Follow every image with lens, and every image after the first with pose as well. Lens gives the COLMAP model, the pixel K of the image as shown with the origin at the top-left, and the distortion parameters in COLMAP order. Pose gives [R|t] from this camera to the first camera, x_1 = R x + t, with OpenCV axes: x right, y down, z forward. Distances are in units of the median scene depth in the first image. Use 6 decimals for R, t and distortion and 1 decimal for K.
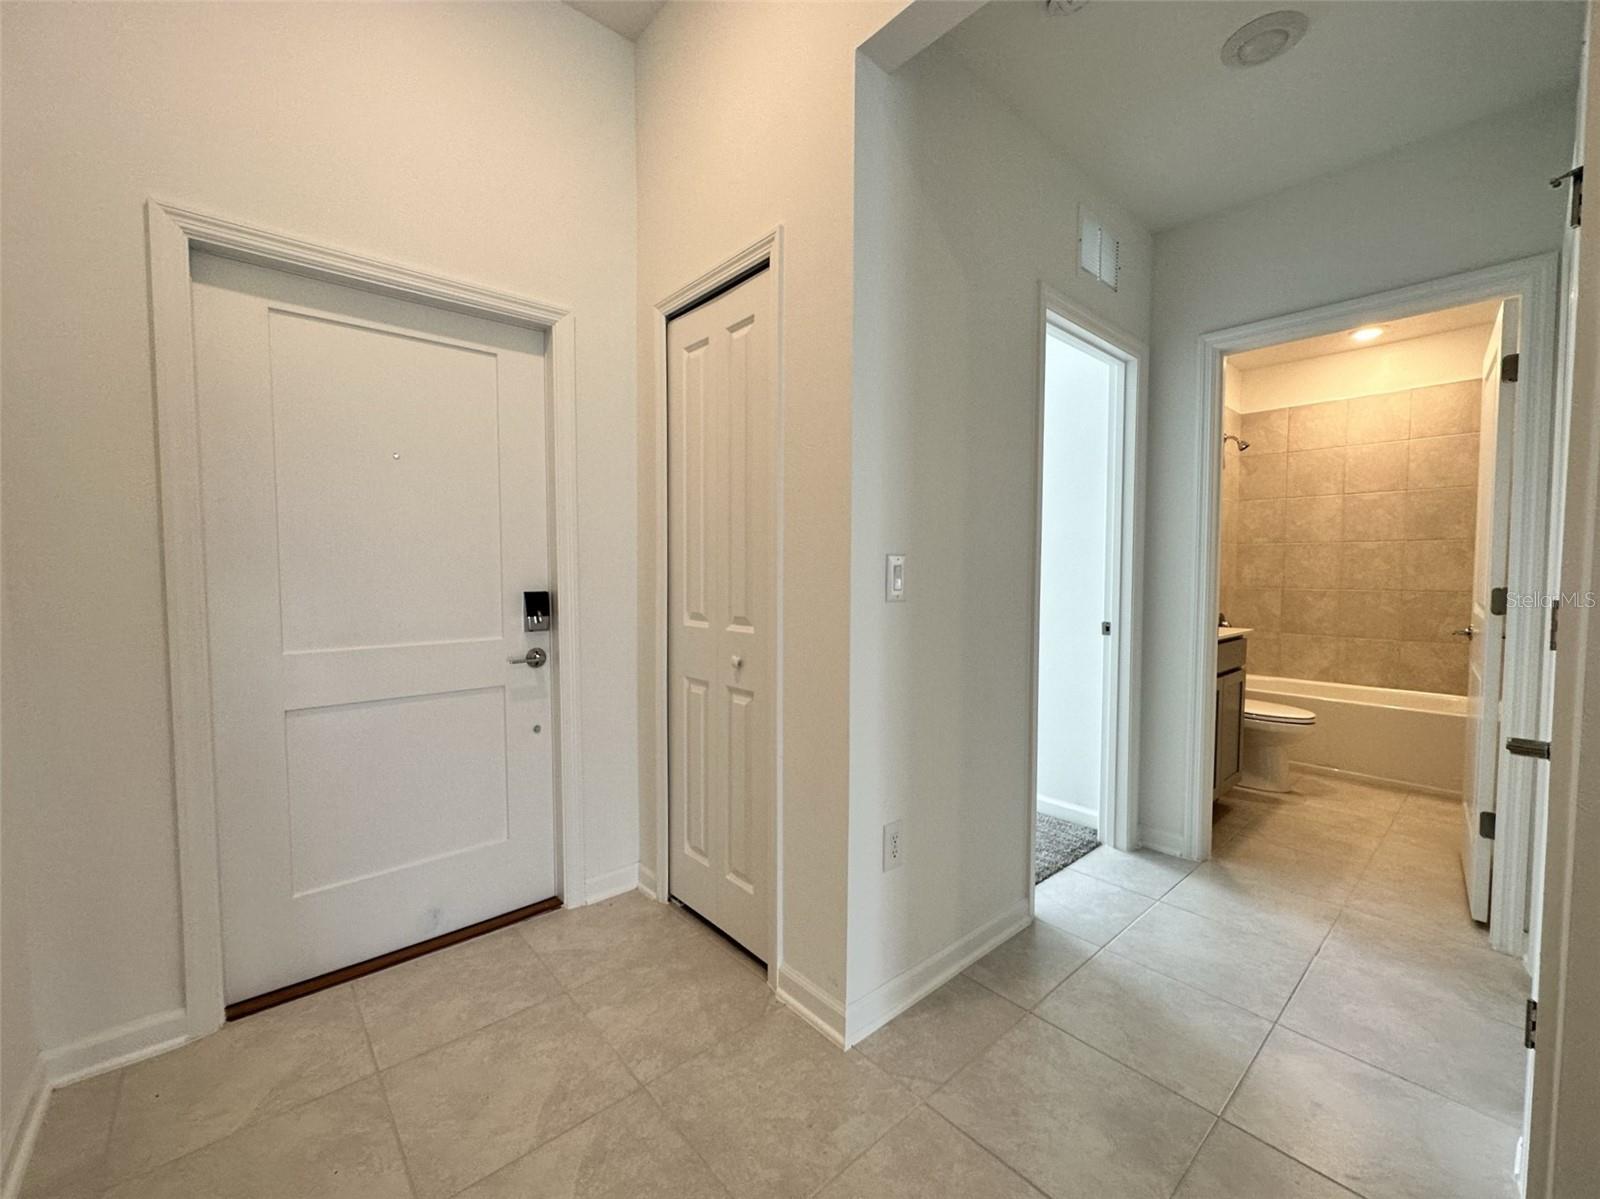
lens RADIAL K [[643.5, 0, 795.3], [0, 643.5, 599.6], [0, 0, 1]] dist [-0.001414, 0.000210]
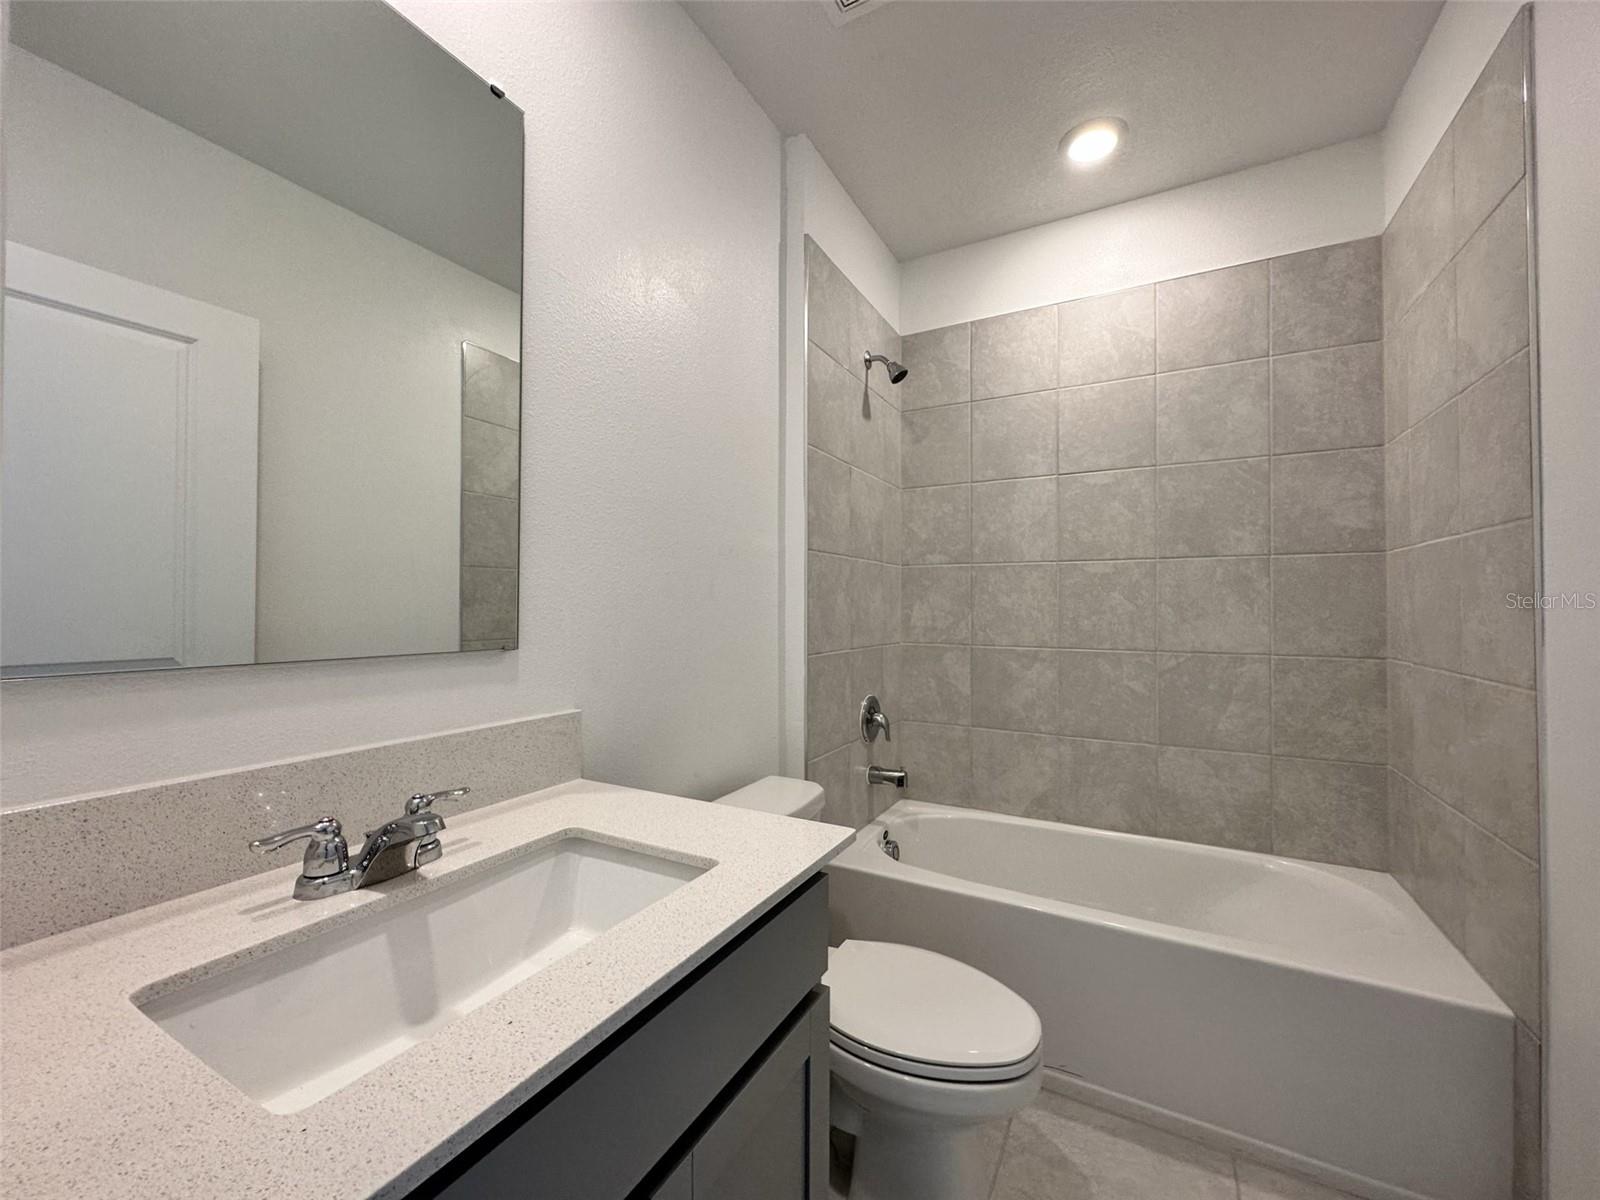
lens RADIAL K [[643.5, 0, 795.3], [0, 643.5, 600.1], [0, 0, 1]] dist [-0.001414, 0.000210]
pose [[0.931281, 0.005221, 0.364263, 0.432154], [0.016647, 0.998243, -0.056868, -0.028830], [-0.363920, 0.059024, 0.929558, 0.561584]]
